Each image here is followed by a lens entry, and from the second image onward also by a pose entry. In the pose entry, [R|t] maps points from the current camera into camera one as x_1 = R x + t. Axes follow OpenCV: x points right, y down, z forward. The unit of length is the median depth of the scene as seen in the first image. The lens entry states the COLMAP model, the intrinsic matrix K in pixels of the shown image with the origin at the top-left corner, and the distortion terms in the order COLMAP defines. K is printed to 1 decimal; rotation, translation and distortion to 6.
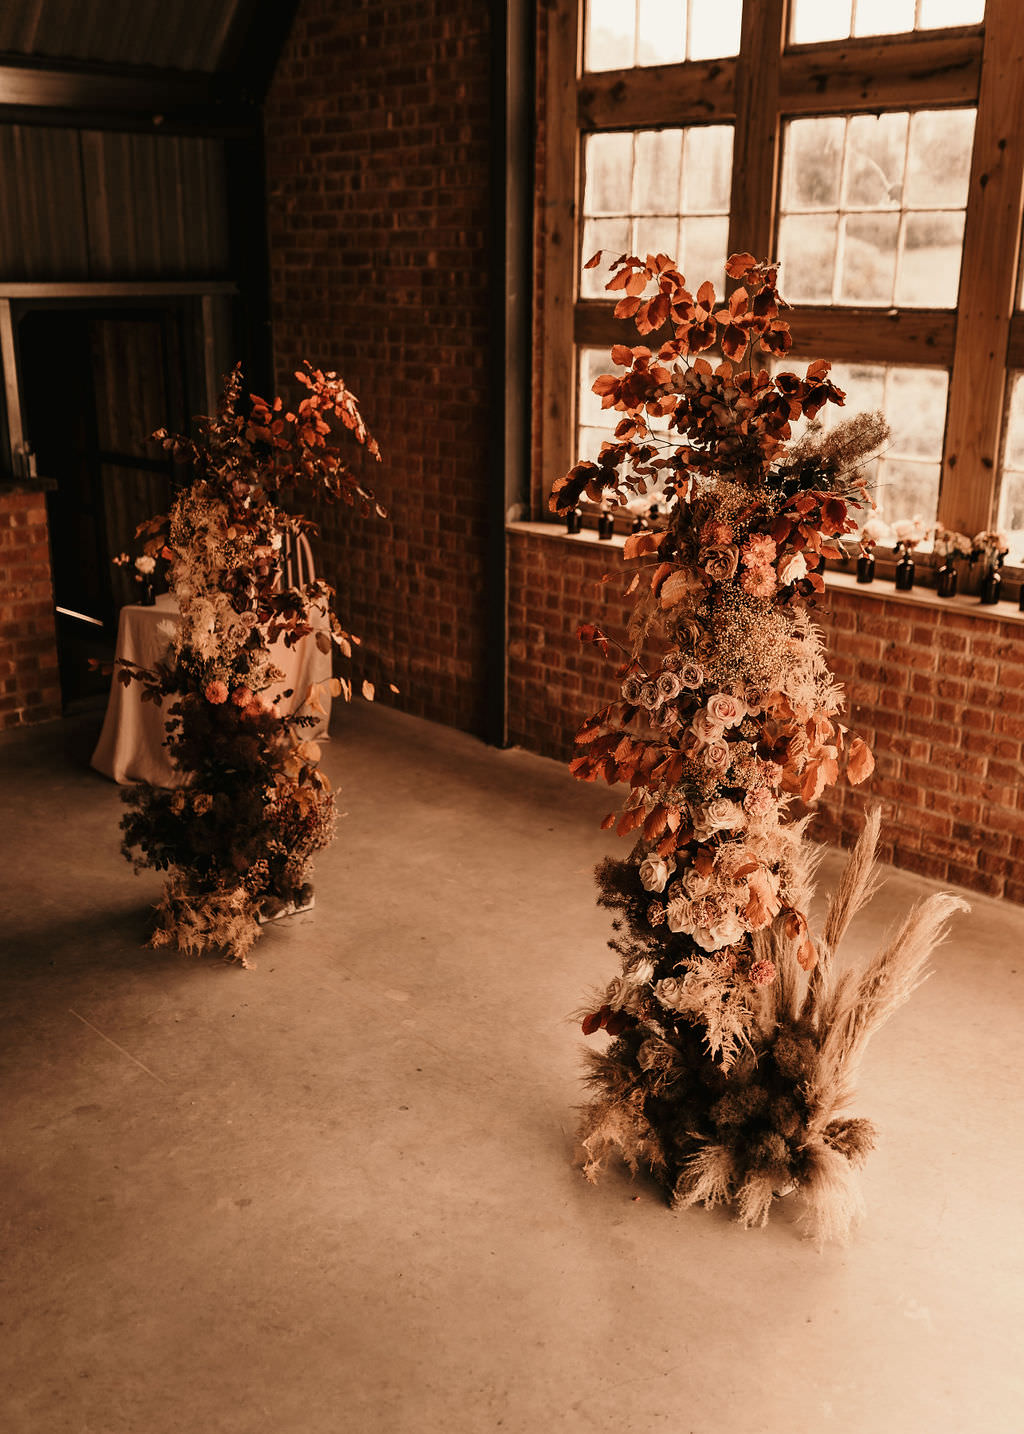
lens RADIAL K [[1490.7, 0, 511.2], [0, 1490.7, 717.9], [0, 0, 1]] dist [-0.009599, 0.000000]
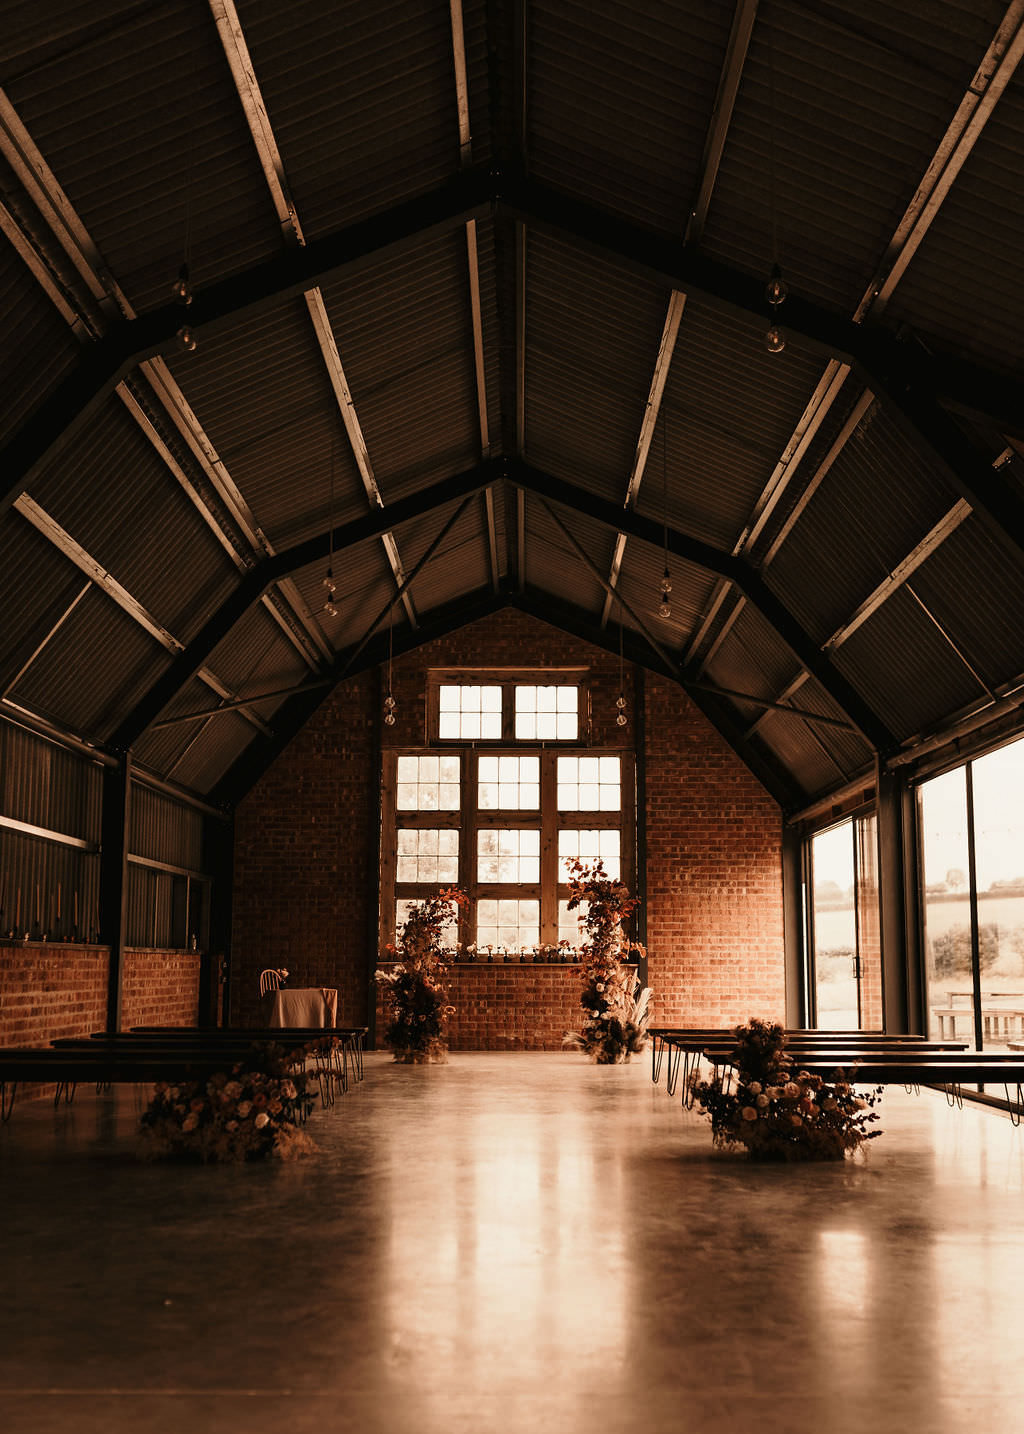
lens RADIAL K [[1490.7, 0, 512.7], [0, 1490.7, 719.8], [0, 0, 1]] dist [-0.009599, 0.000000]
pose [[0.707469, 0.117104, 0.696976, -1.830597], [0.206672, 0.908790, -0.362475, 0.521373], [-0.675851, 0.400485, 0.618738, -1.057405]]
